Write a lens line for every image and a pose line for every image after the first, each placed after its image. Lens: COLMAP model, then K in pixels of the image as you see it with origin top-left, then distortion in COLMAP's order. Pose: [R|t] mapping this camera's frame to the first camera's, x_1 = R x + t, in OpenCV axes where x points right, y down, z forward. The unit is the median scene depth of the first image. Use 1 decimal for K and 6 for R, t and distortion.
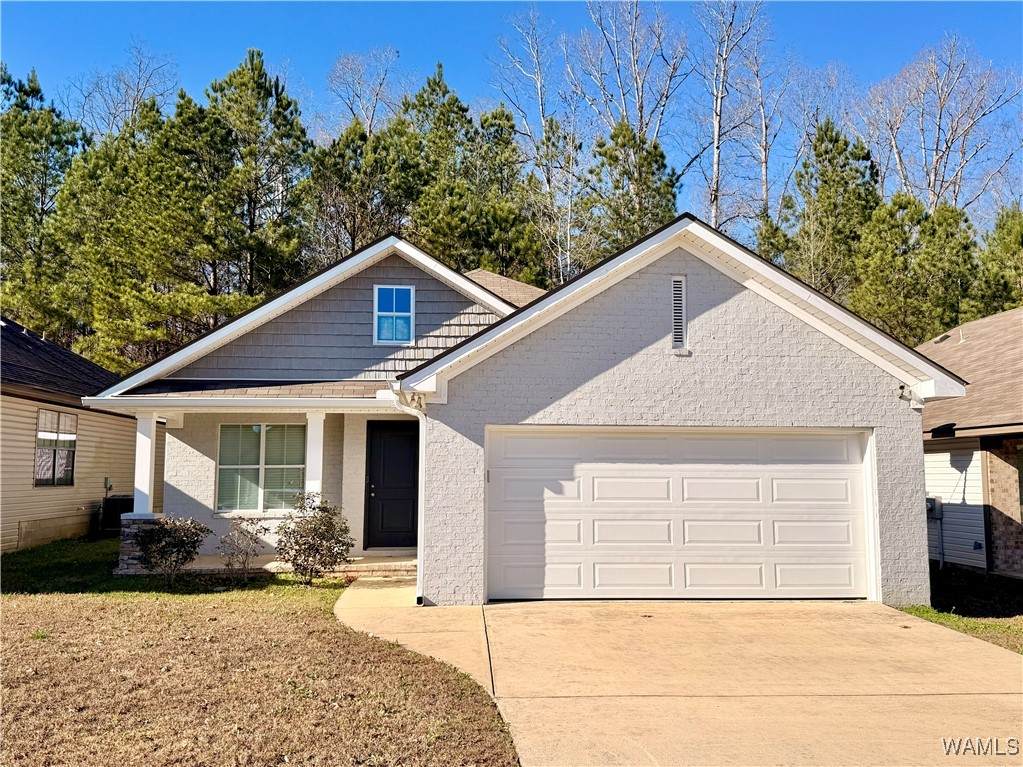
lens RADIAL K [[887.9, 0, 509.3], [0, 887.9, 382.3], [0, 0, 1]] dist [0.027904, -0.018534]
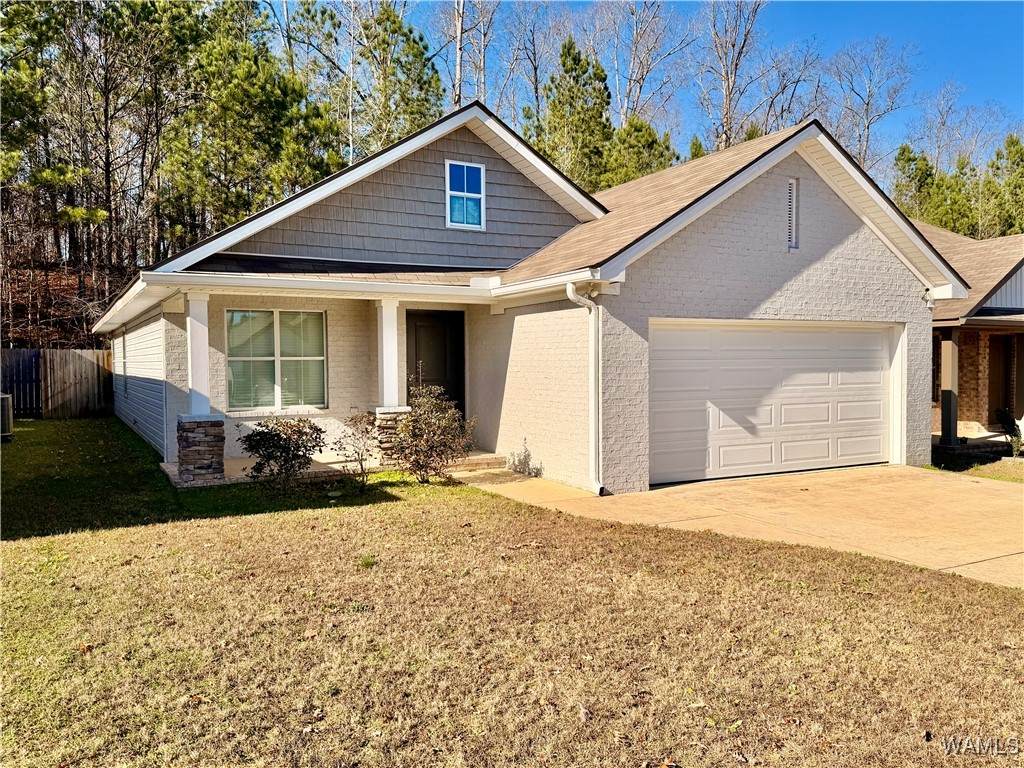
lens RADIAL K [[796.3, 0, 522.3], [0, 796.3, 418.1], [0, 0, 1]] dist [0.055373, -0.005181]
pose [[0.907368, -0.038443, 0.418575, -0.436877], [-0.035924, 0.985073, 0.168346, 0.010710], [-0.418799, -0.167789, 0.892443, 0.189091]]
